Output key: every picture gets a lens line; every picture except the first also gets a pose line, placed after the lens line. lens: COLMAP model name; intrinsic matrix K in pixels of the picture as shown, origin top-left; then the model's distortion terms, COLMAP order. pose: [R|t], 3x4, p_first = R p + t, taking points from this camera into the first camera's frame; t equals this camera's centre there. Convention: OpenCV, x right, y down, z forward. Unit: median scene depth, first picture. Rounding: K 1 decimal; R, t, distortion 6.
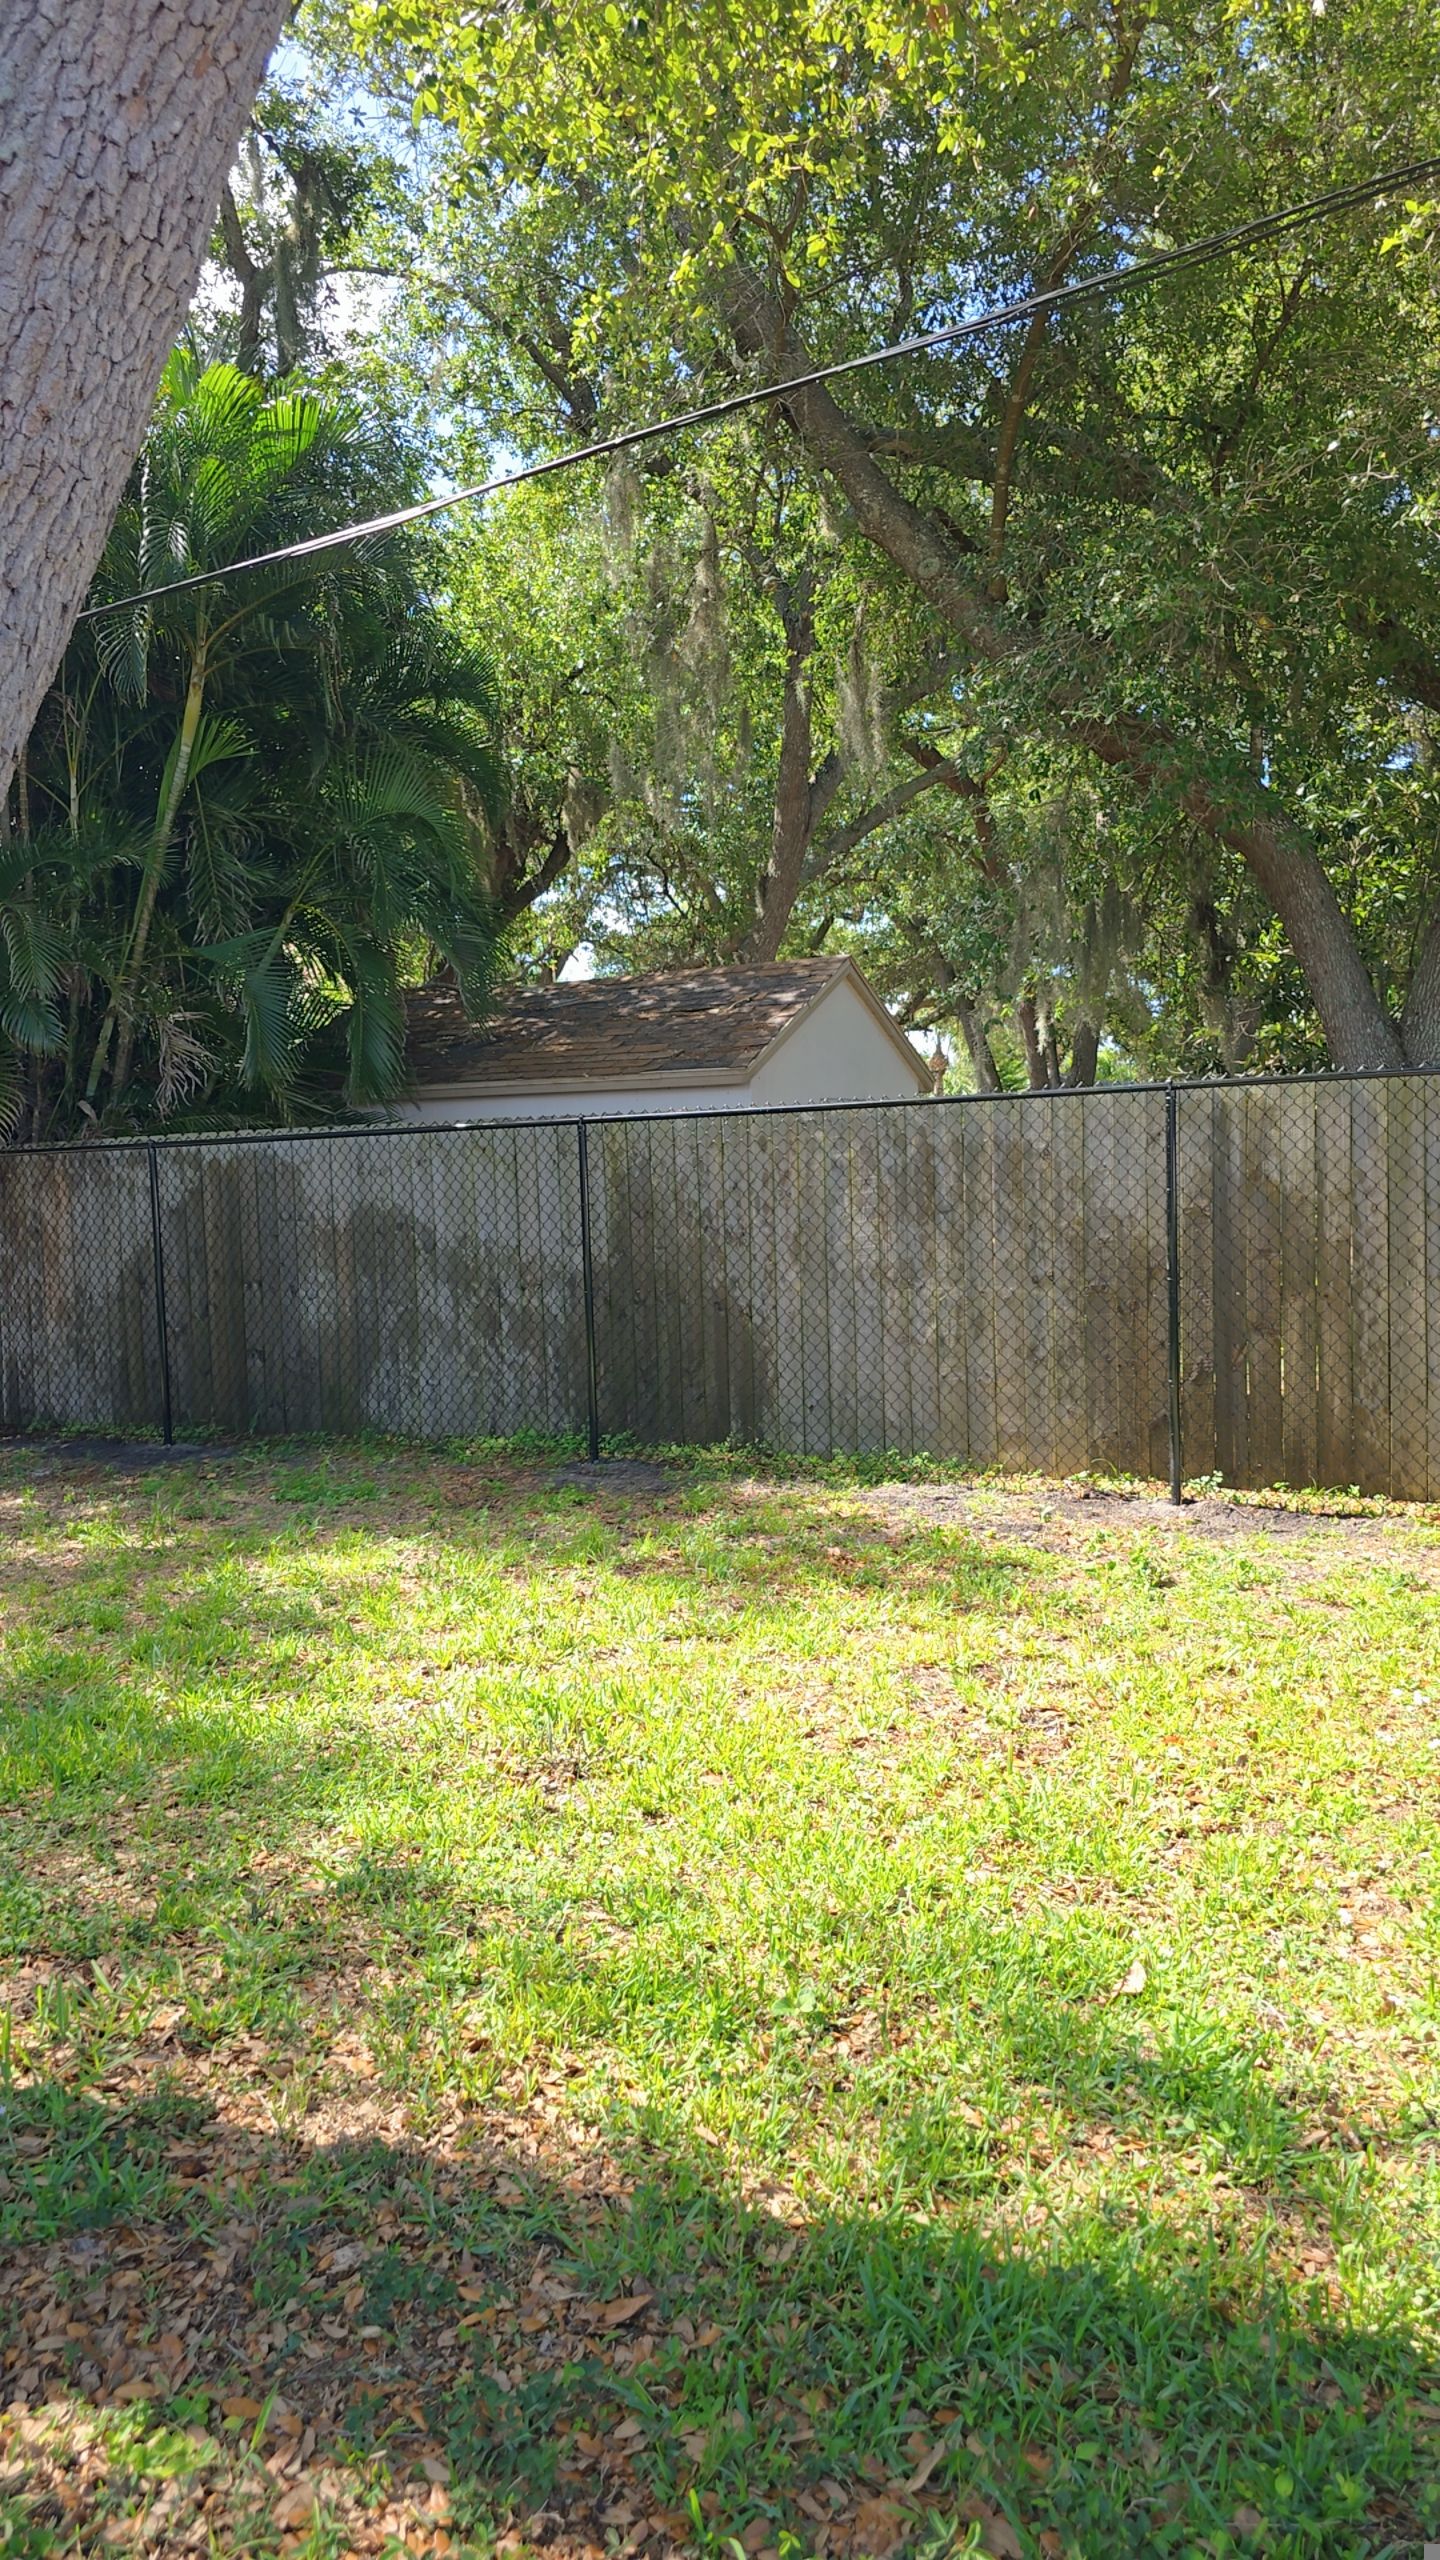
lens RADIAL K [[1762.4, 0, 718.5], [0, 1762.4, 1279.8], [0, 0, 1]] dist [0.028708, -0.000944]
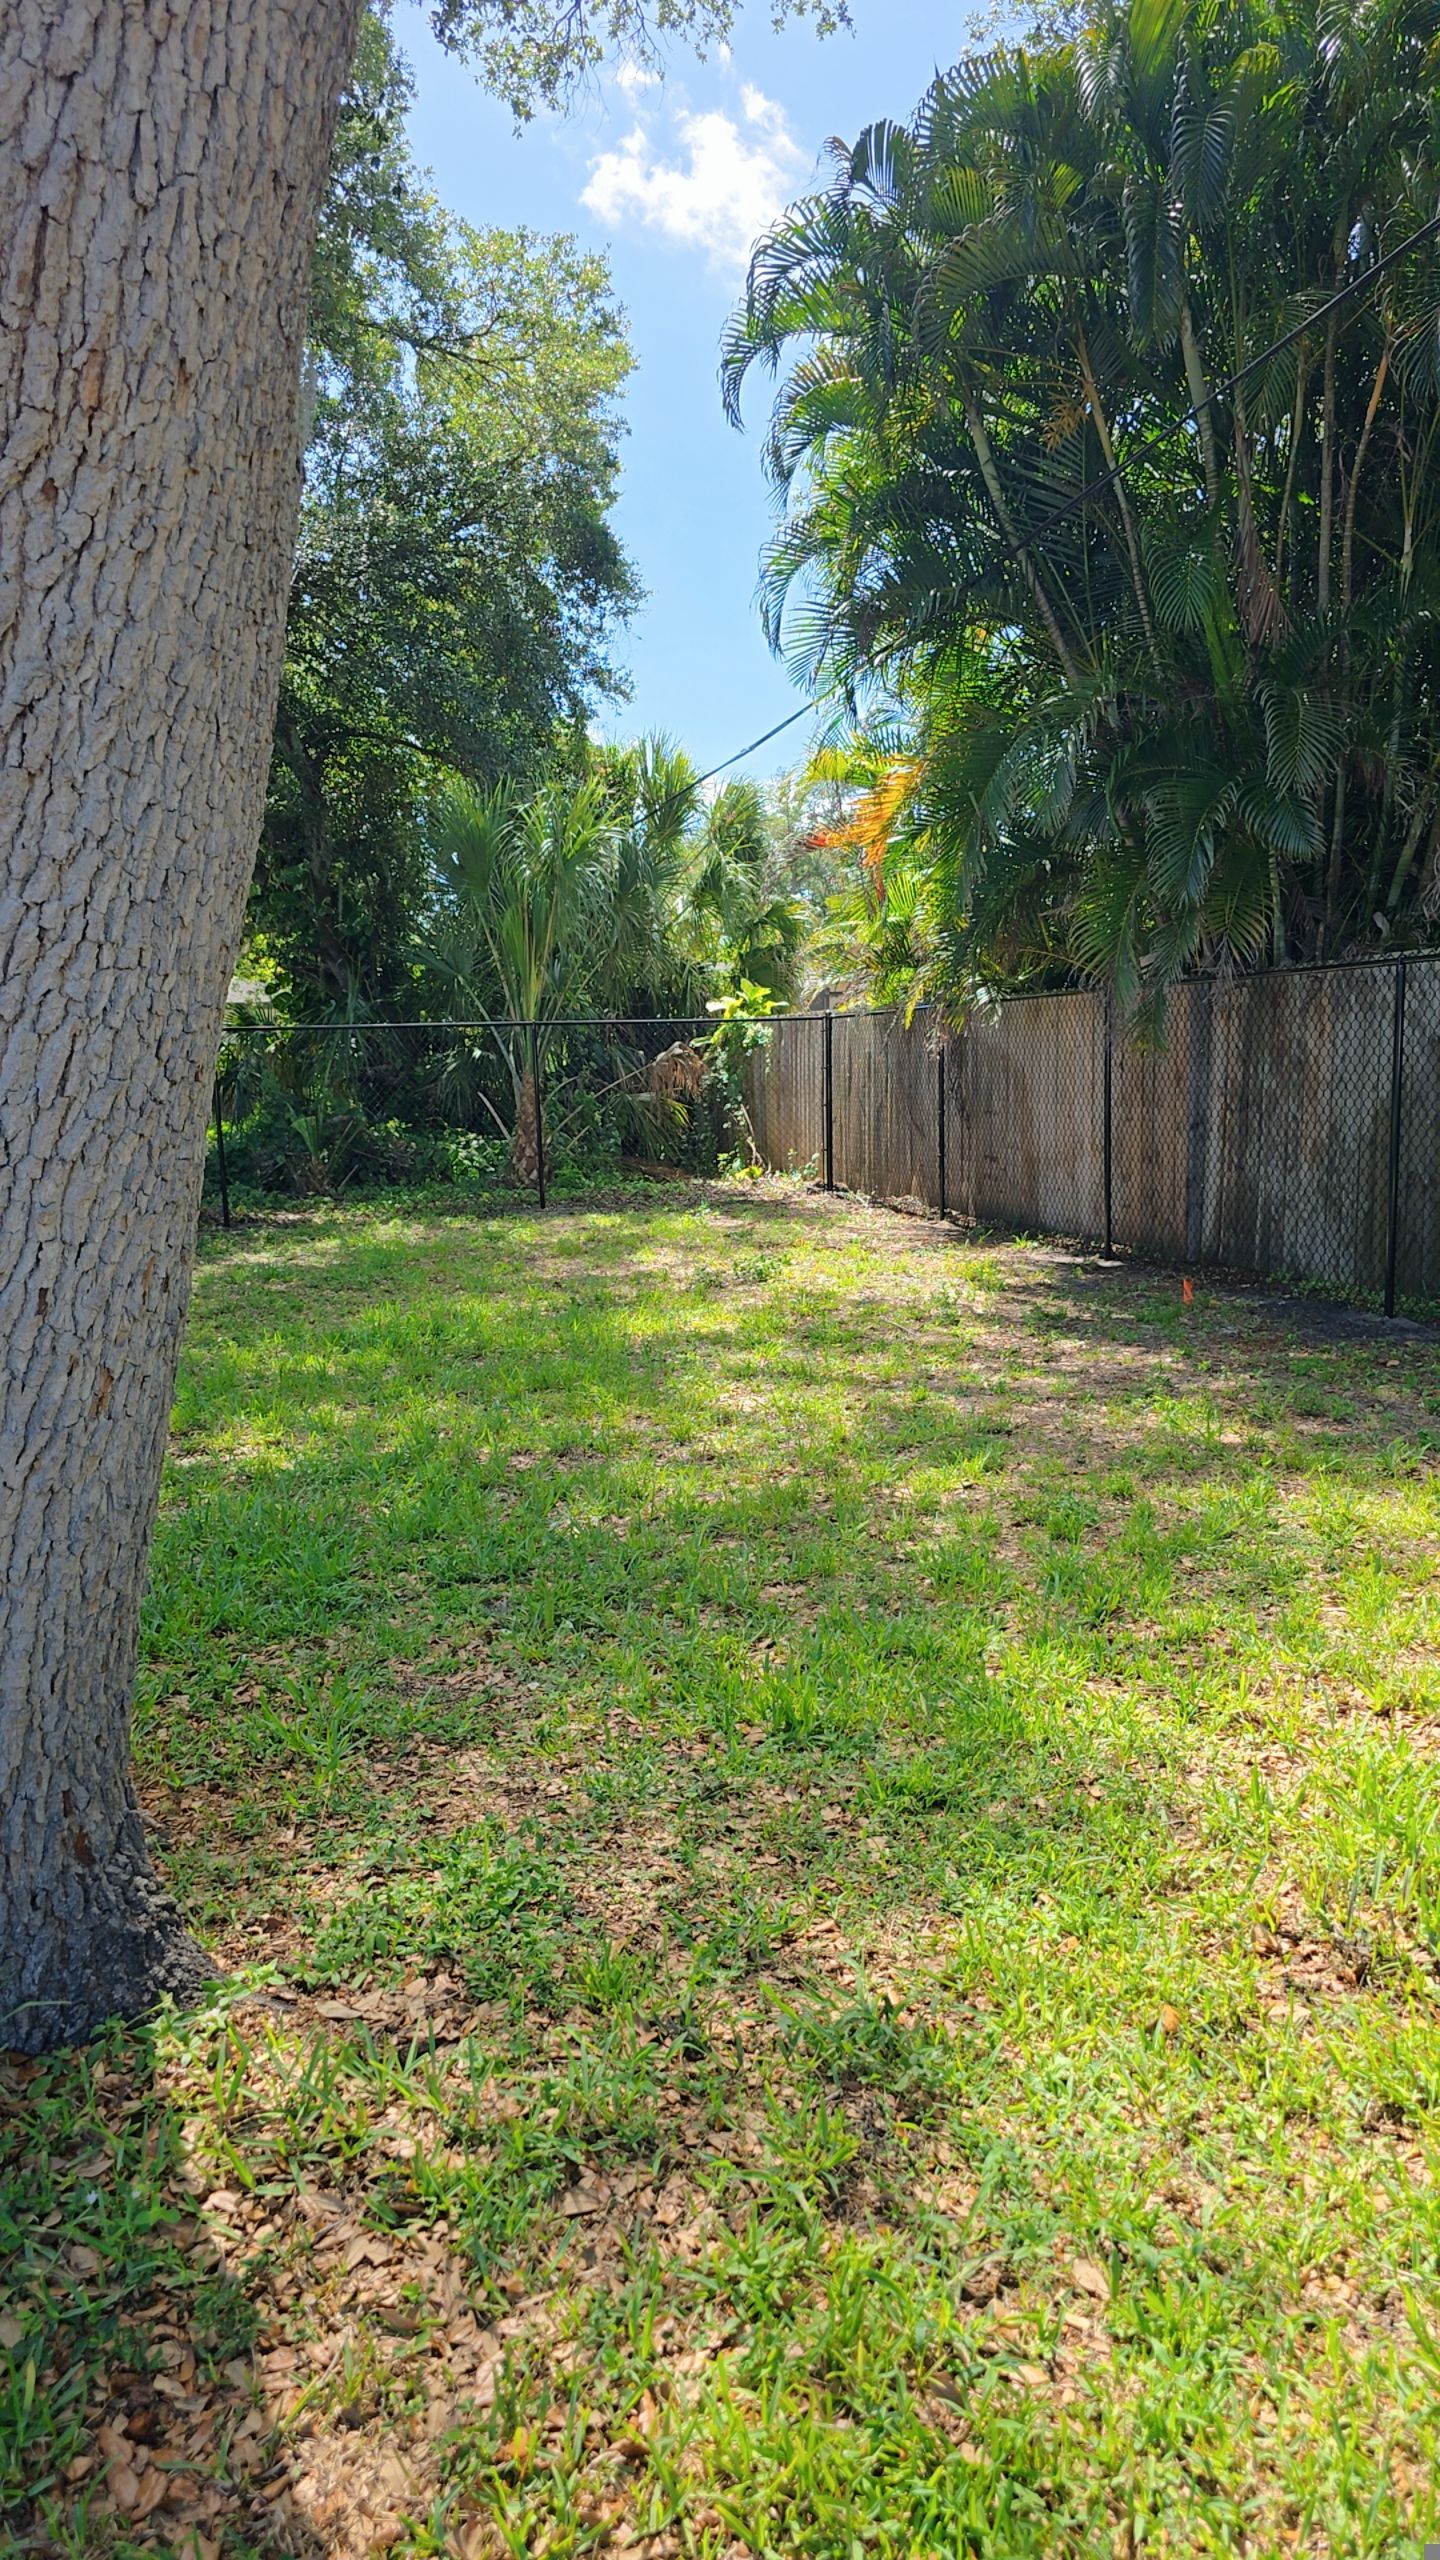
lens RADIAL K [[1762.4, 0, 721.4], [0, 1762.4, 1283.3], [0, 0, 1]] dist [0.028708, -0.000944]
pose [[0.689241, 0.126069, -0.713480, 0.155483], [-0.055481, 0.991038, 0.121516, -0.018783], [0.722405, -0.044169, 0.690058, 0.369836]]
